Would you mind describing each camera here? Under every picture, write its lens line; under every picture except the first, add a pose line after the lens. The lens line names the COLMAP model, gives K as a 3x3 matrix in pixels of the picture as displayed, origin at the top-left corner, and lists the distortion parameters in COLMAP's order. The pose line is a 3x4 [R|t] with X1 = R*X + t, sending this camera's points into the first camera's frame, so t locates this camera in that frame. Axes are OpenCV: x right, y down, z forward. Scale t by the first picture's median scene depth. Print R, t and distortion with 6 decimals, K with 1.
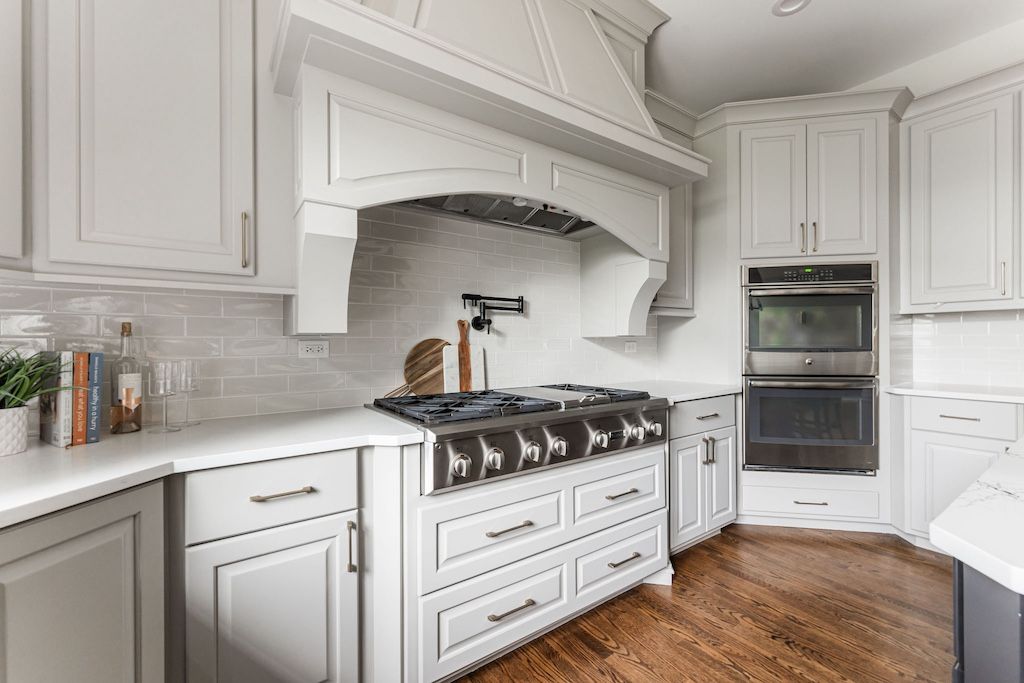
lens RADIAL K [[424.8, 0, 511.2], [0, 424.8, 342.3], [0, 0, 1]] dist [0.005720, -0.000672]
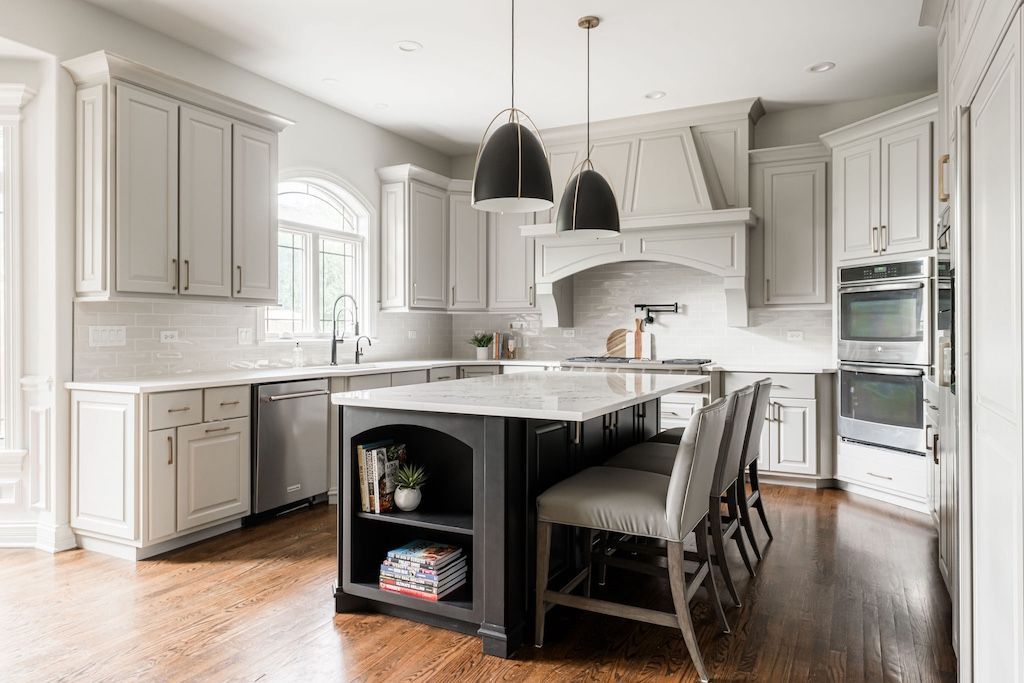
lens RADIAL K [[686.1, 0, 515.0], [0, 686.1, 328.6], [0, 0, 1]] dist [0.000476, -0.006176]
pose [[0.476450, 0.003817, -0.879193, 2.268150], [-0.001703, 0.999993, 0.003418, -0.018751], [0.879200, -0.000131, 0.476453, -0.883047]]
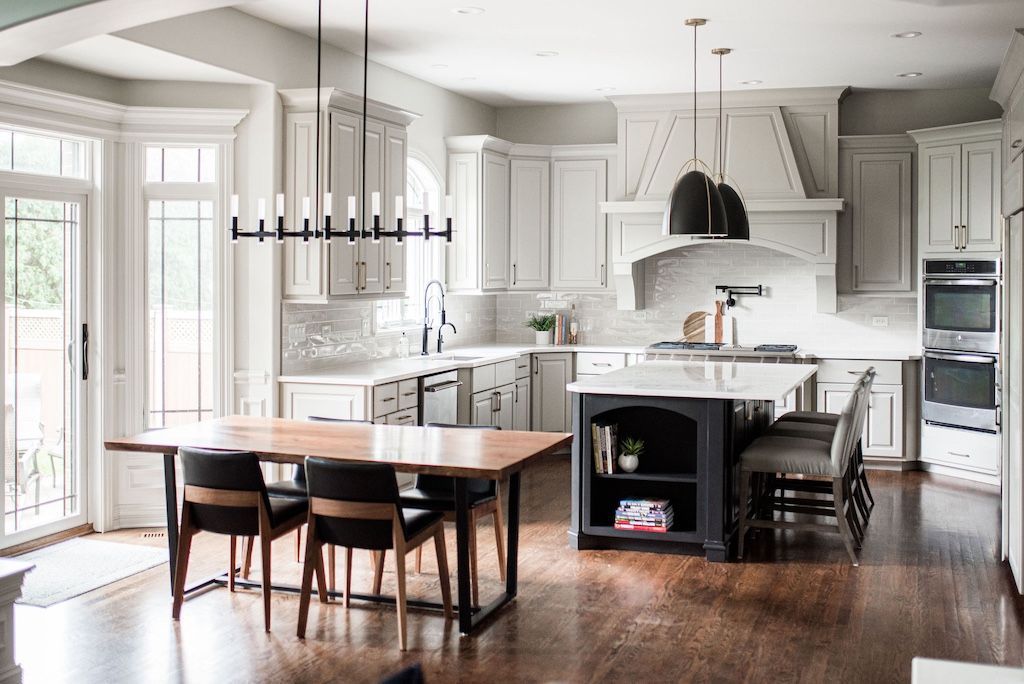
lens RADIAL K [[1277.8, 0, 507.6], [0, 1277.8, 258.0], [0, 0, 1]] dist [-0.068366, 0.000000]
pose [[0.601732, 0.004686, -0.798684, 3.505820], [-0.007377, 0.999973, 0.000309, -0.222386], [0.798664, 0.005705, 0.601750, -2.781488]]
